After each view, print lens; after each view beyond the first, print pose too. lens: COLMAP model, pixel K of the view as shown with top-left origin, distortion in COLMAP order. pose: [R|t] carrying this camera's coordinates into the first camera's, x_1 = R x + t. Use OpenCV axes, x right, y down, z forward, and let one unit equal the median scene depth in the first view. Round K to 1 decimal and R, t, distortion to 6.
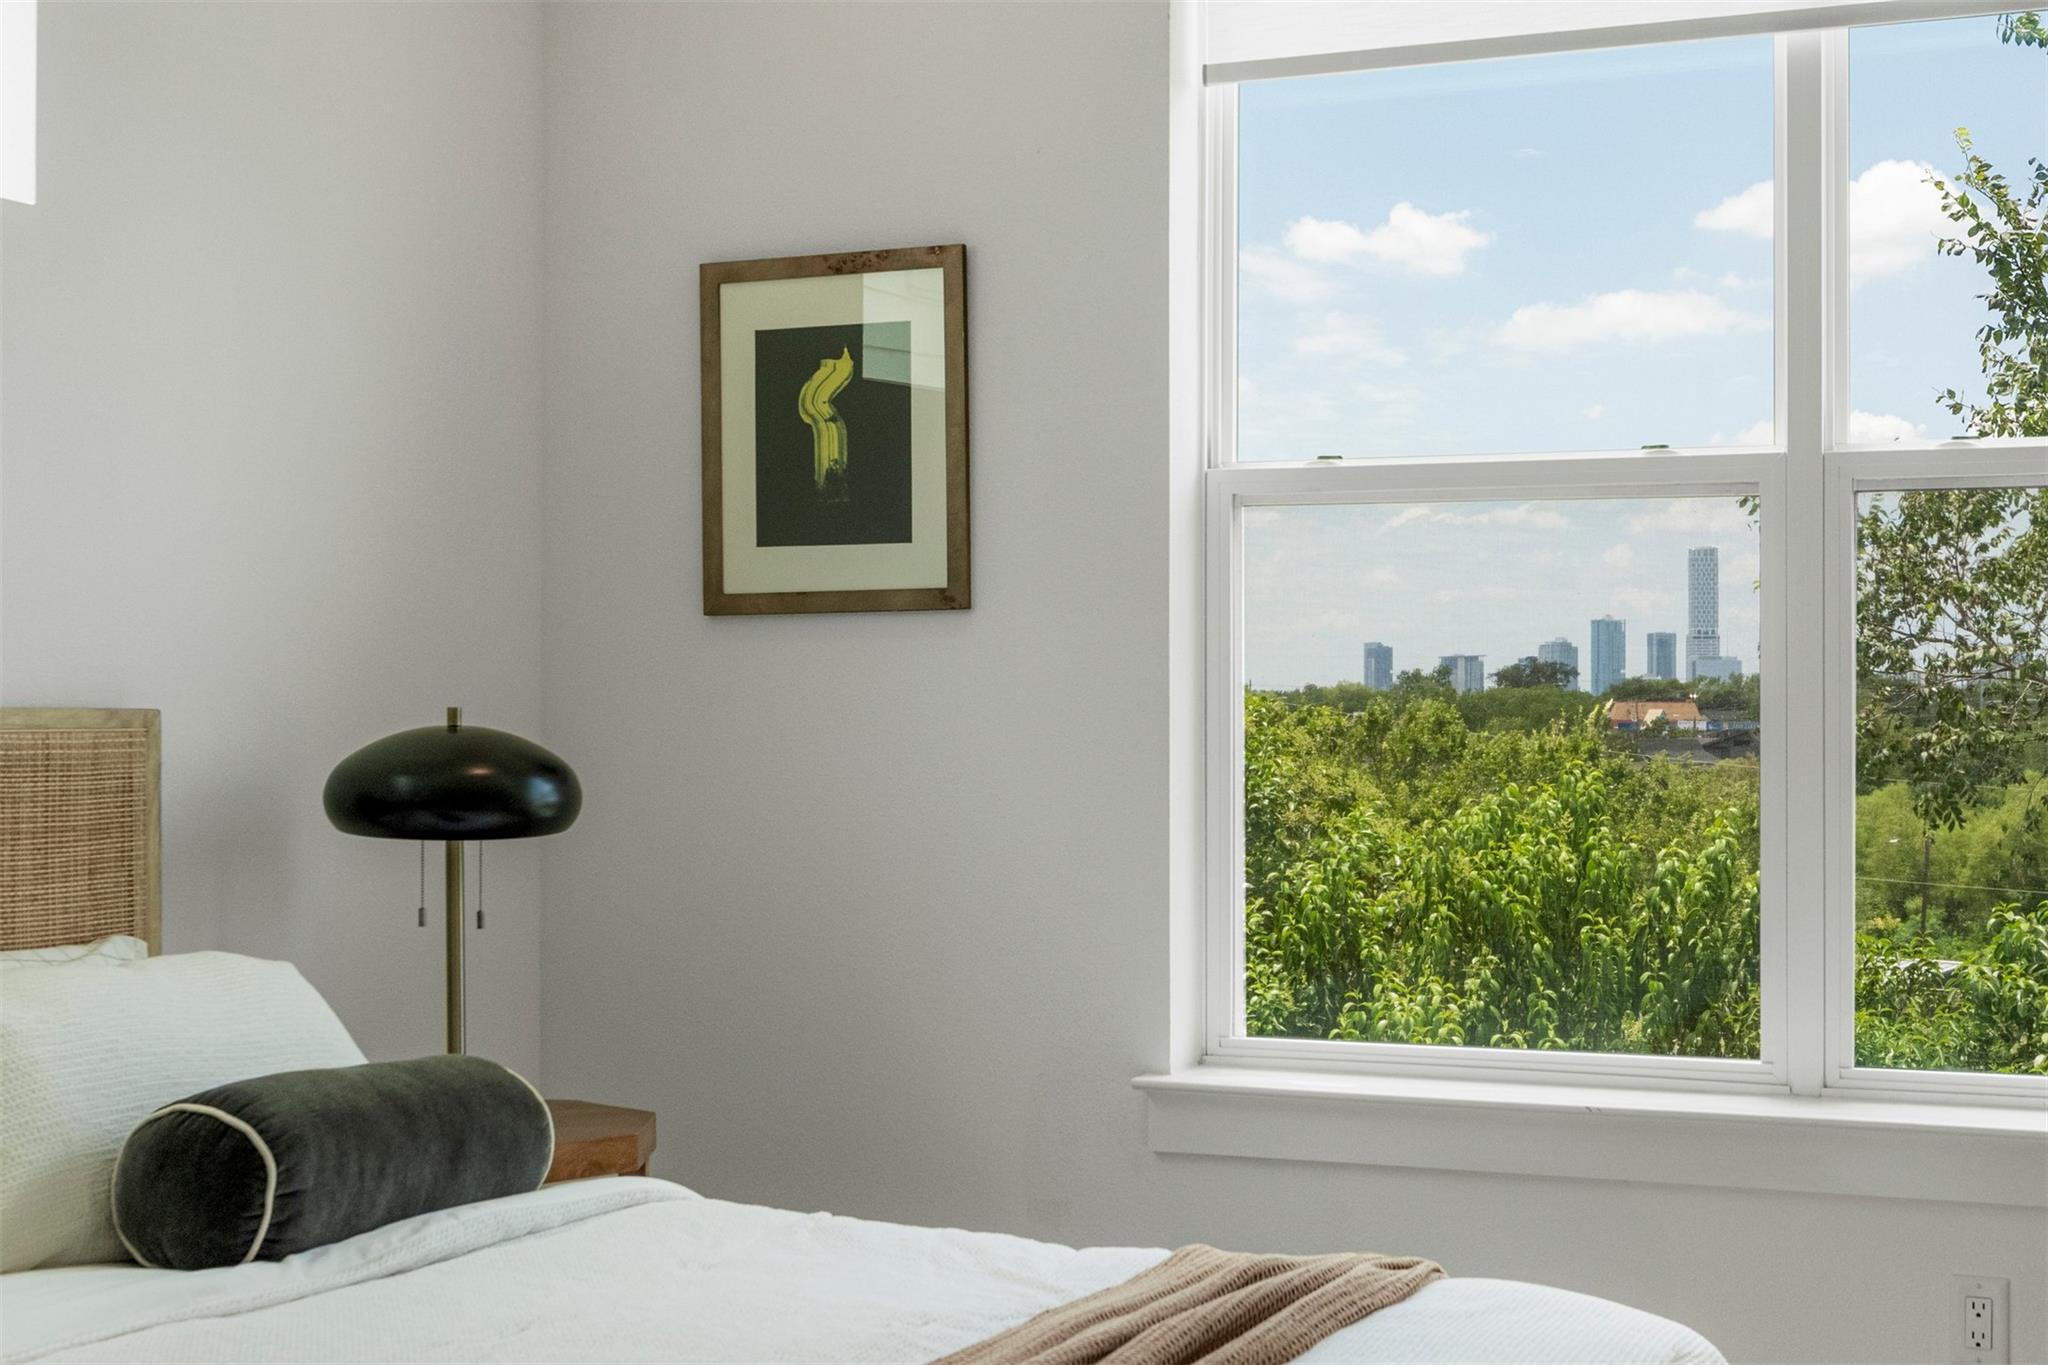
lens RADIAL K [[2992.6, 0, 1025.2], [0, 2992.6, 674.6], [0, 0, 1]] dist [0.044279, 0.000000]
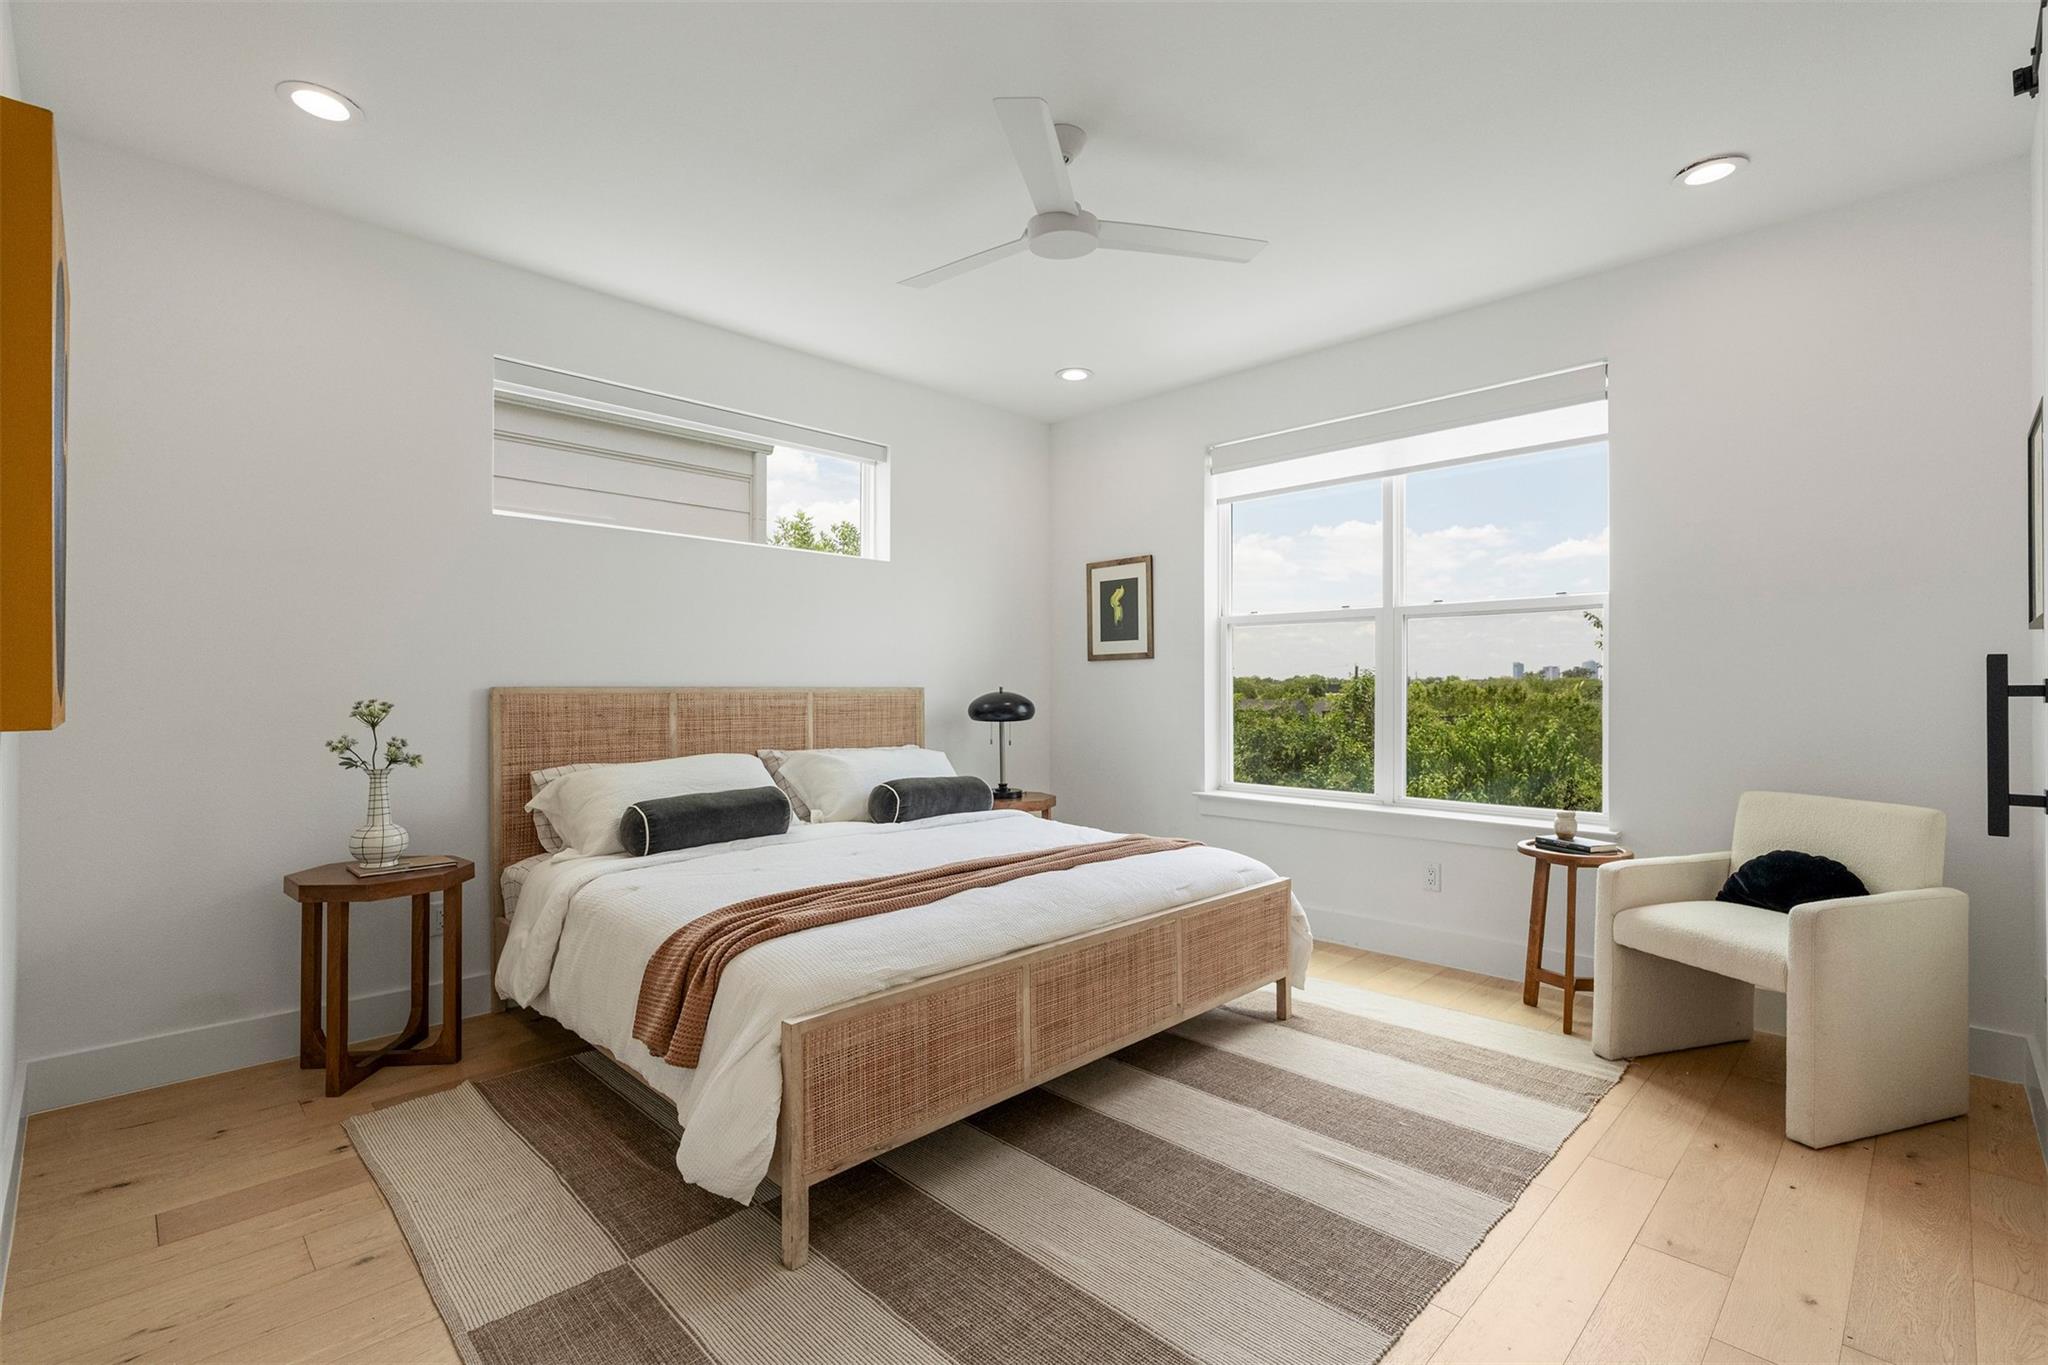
lens RADIAL K [[921.6, 0, 1037.2], [0, 921.6, 699.2], [0, 0, 1]] dist [-0.003181, 0.000972]
pose [[0.931079, 0.002768, -0.364807, 0.250574], [0.006669, 0.999675, 0.024606, -0.001730], [0.364756, -0.025343, 0.930758, -0.062176]]
